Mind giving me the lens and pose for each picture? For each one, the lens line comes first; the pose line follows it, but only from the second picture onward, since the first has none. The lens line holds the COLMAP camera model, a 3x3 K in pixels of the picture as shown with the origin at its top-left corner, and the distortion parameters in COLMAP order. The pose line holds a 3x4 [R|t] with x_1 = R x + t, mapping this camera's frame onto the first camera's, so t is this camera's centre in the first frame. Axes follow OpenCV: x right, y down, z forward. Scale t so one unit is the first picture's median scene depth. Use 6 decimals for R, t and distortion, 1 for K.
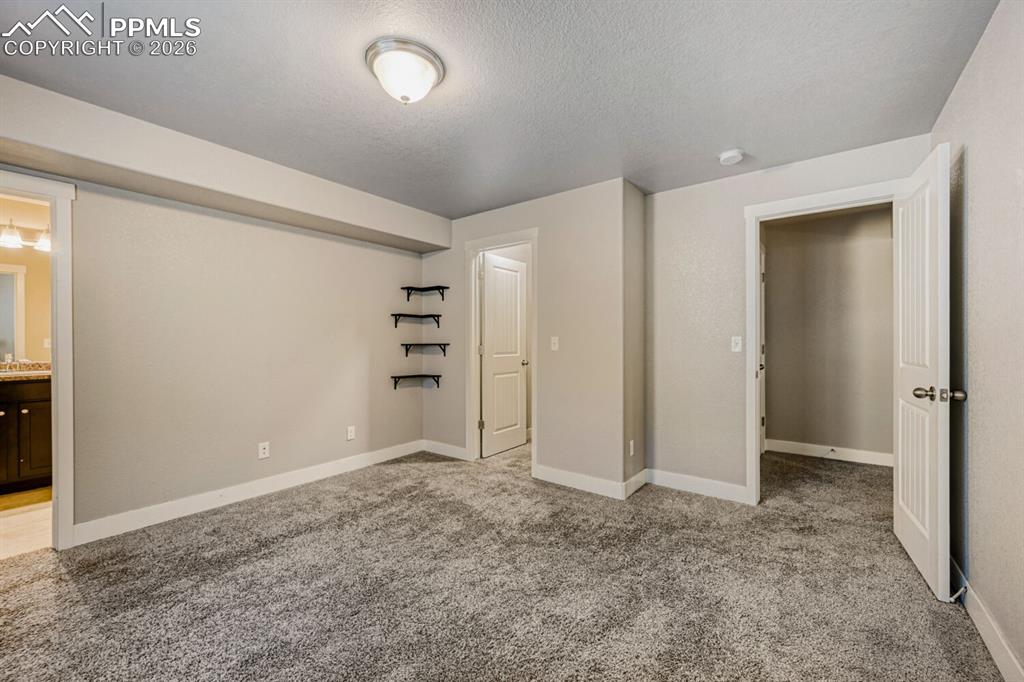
lens RADIAL K [[405.8, 0, 511.7], [0, 405.8, 336.9], [0, 0, 1]] dist [-0.000532, -0.000139]
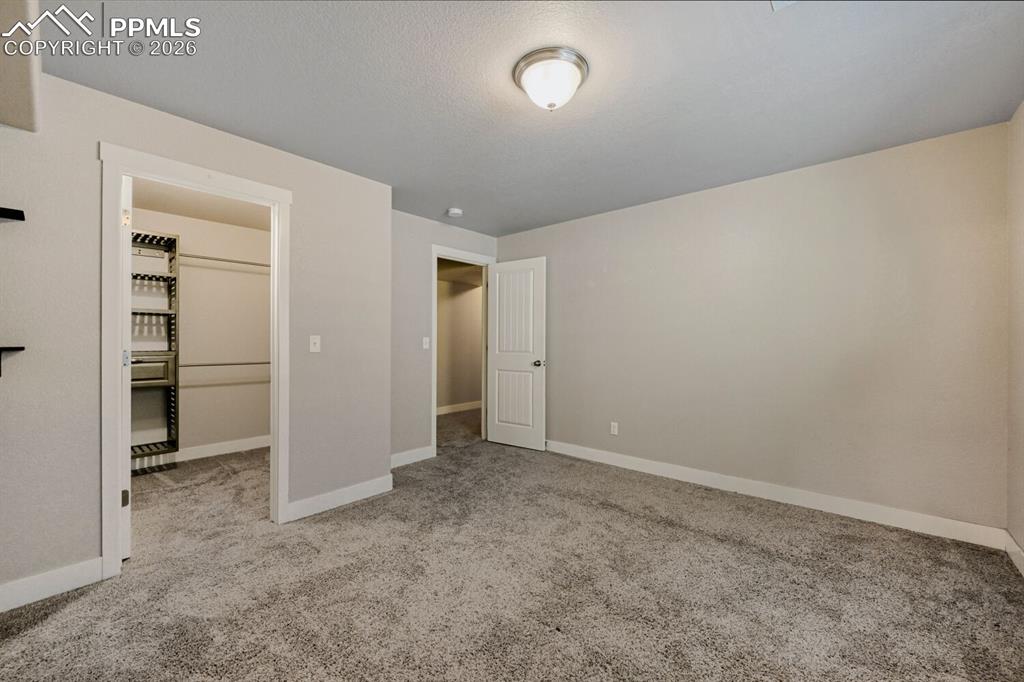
lens RADIAL K [[406.3, 0, 516.1], [0, 406.3, 342.9], [0, 0, 1]] dist [0.000076, -0.000071]
pose [[0.052186, -0.002281, 0.998635, -0.808527], [-0.006085, 0.999978, 0.002602, 0.011804], [-0.998619, -0.006213, 0.052171, 0.646553]]
